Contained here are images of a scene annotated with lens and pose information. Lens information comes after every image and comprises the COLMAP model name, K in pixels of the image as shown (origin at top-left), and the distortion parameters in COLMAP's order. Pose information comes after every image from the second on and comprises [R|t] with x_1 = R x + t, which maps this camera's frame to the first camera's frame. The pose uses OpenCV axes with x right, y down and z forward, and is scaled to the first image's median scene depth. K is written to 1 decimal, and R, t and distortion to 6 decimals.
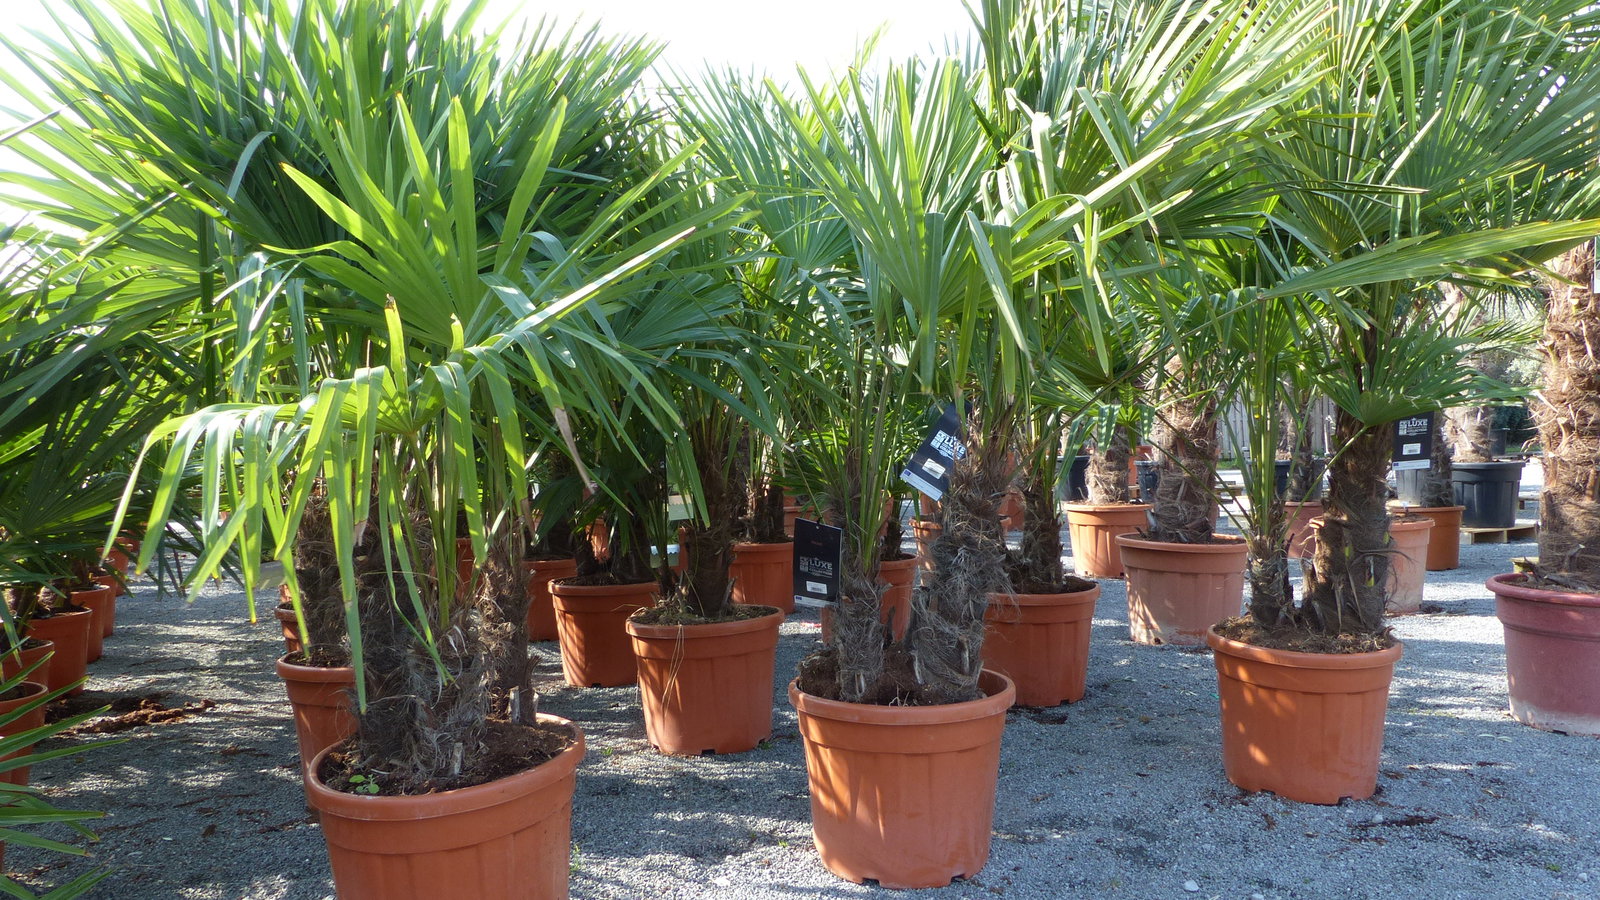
lens RADIAL K [[1211.3, 0, 800.0], [0, 1211.3, 450.0], [0, 0, 1]] dist [0.003126, 0.000227]
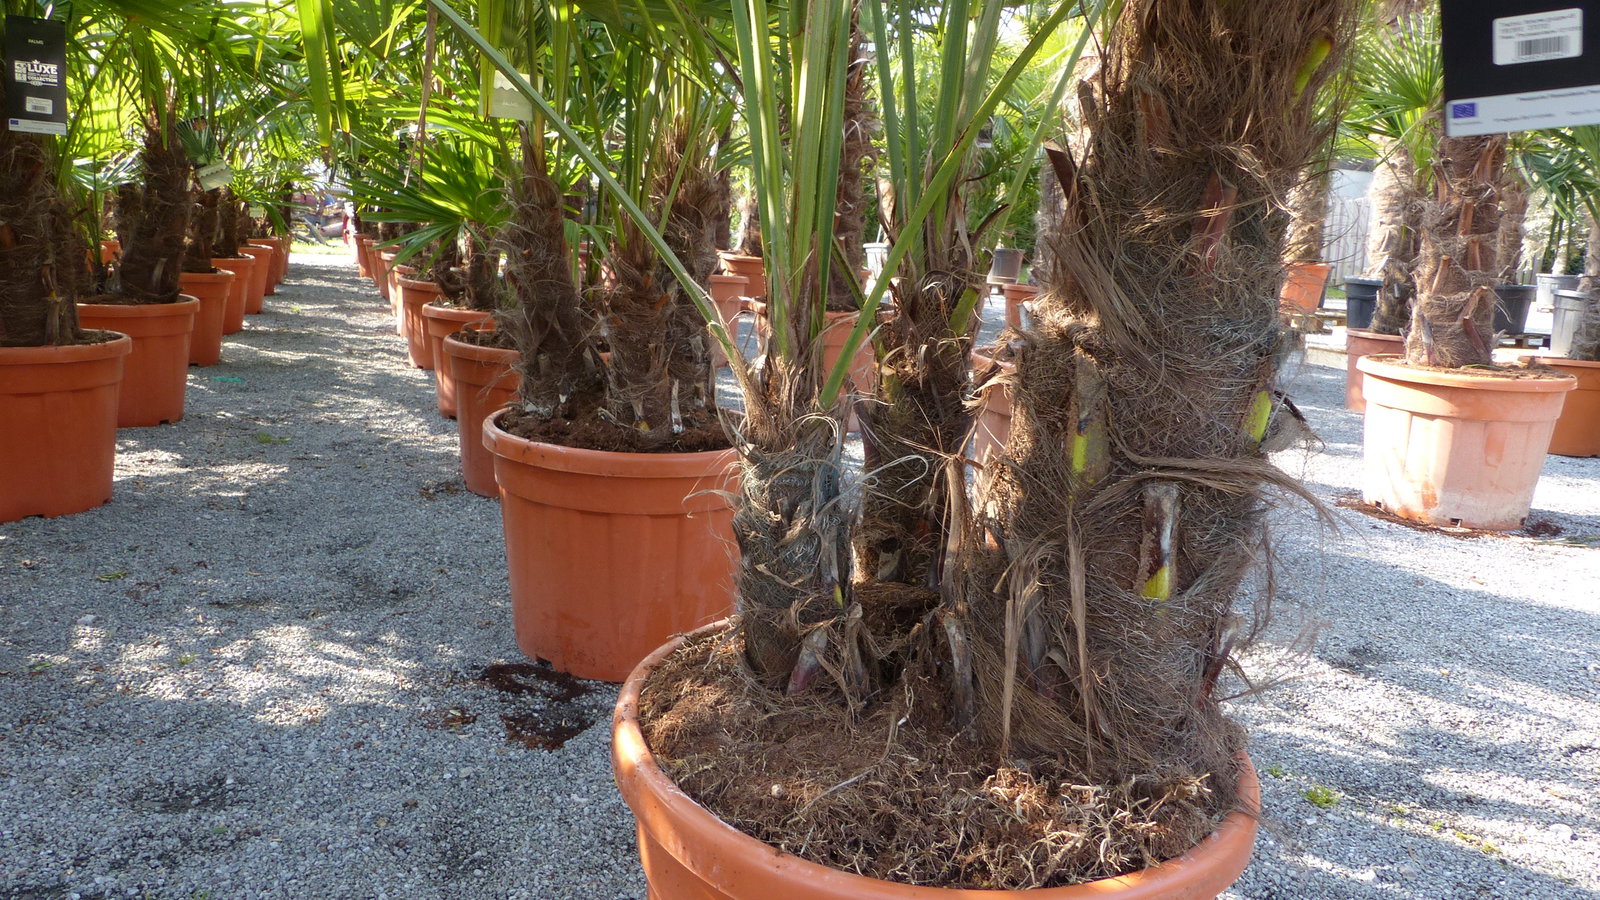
lens RADIAL K [[1170.1, 0, 800.0], [0, 1170.1, 450.0], [0, 0, 1]] dist [-0.000208, 0.001569]
pose [[0.987917, 0.107028, -0.112092, 0.313073], [-0.086106, 0.980399, 0.177208, 0.033884], [0.128862, -0.165415, 0.977769, 0.563270]]
